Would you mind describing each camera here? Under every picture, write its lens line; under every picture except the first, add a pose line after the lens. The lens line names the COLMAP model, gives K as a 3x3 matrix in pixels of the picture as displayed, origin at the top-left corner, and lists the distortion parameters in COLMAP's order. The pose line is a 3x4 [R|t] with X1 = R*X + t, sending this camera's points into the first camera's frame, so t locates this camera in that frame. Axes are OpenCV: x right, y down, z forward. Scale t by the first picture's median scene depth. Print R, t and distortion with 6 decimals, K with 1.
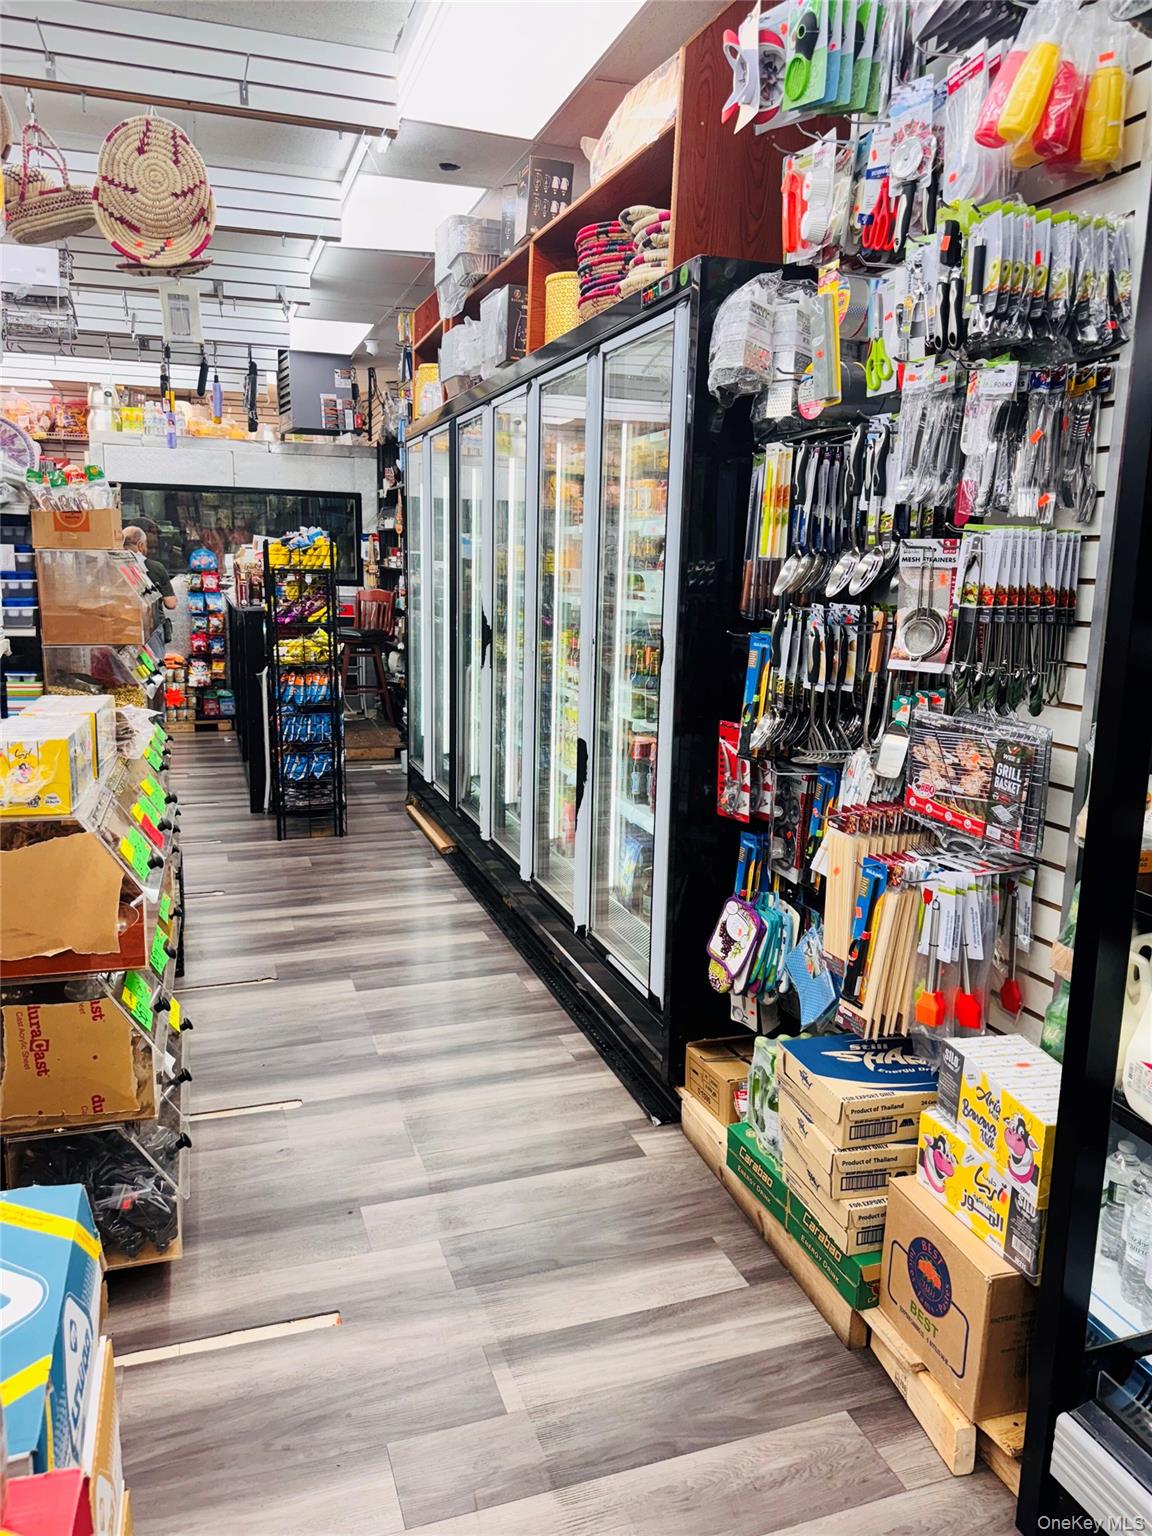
lens RADIAL K [[1093.5, 0, 606.4], [0, 1093.5, 763.6], [0, 0, 1]] dist [0.088806, -0.093572]
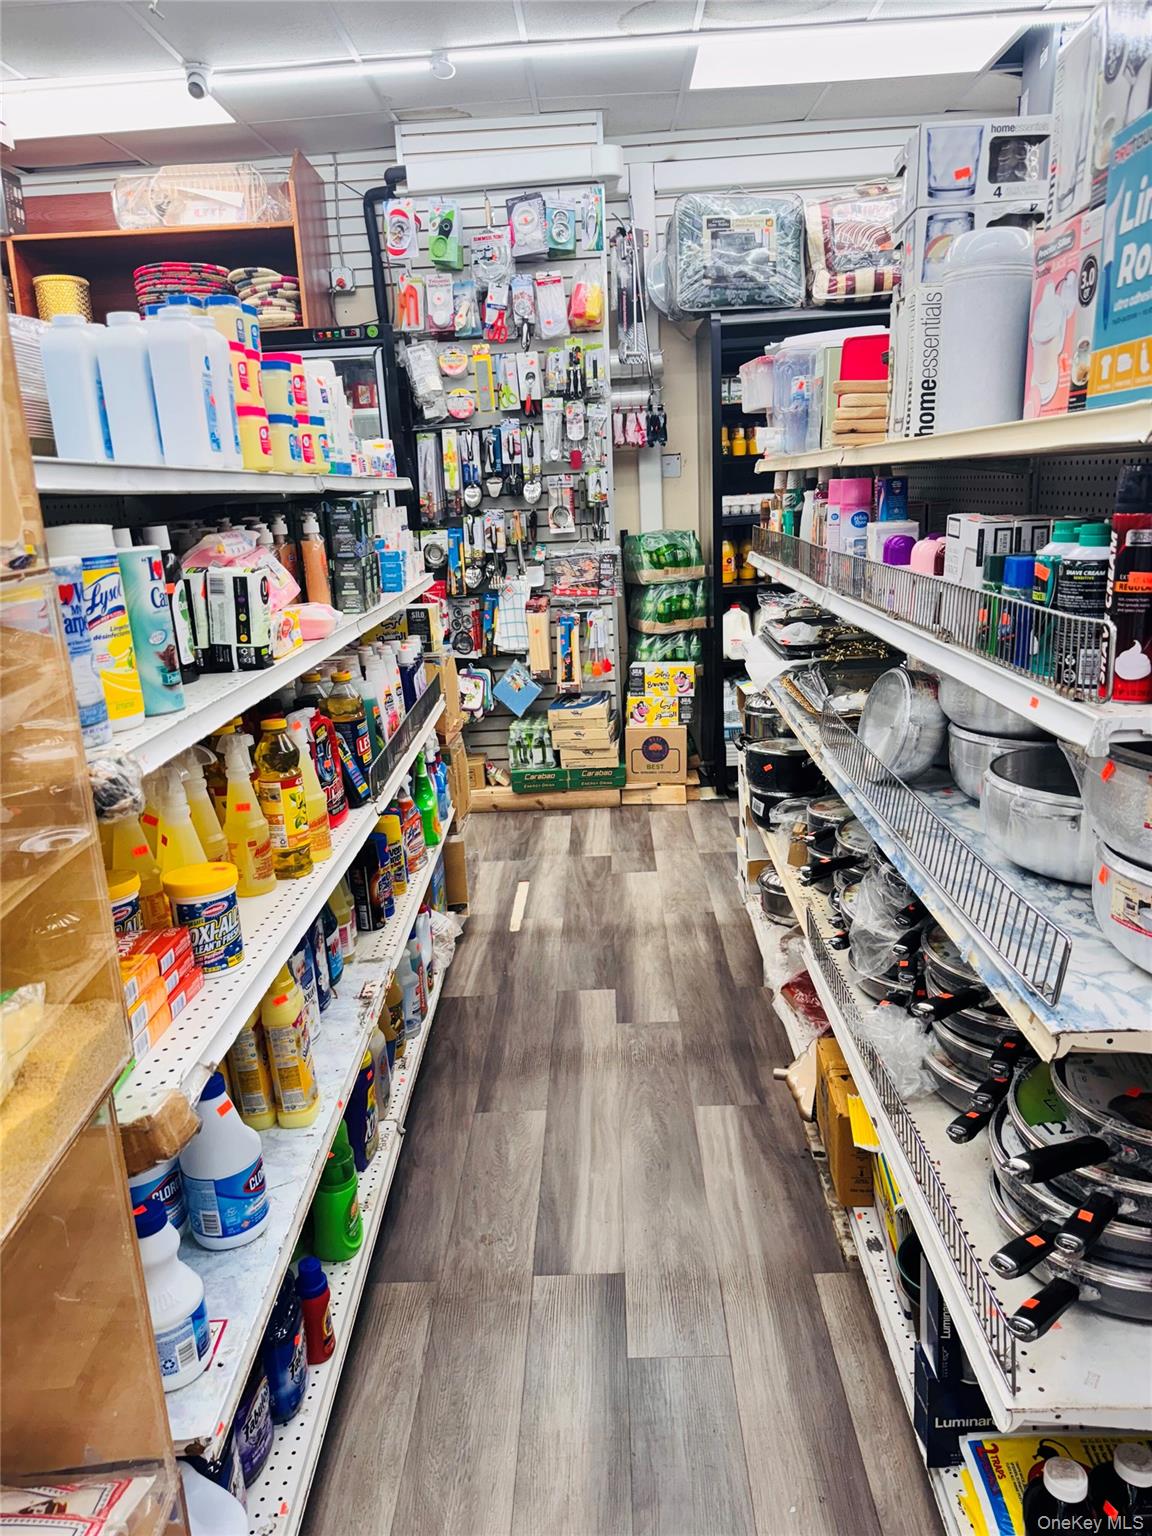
lens RADIAL K [[1064.6, 0, 561.4], [0, 1064.6, 773.8], [0, 0, 1]] dist [0.075102, -0.095902]
pose [[0.350721, -0.283781, 0.892448, -1.829167], [0.224882, 0.950618, 0.213901, -0.079261], [-0.909078, 0.125676, 0.397219, 0.152304]]
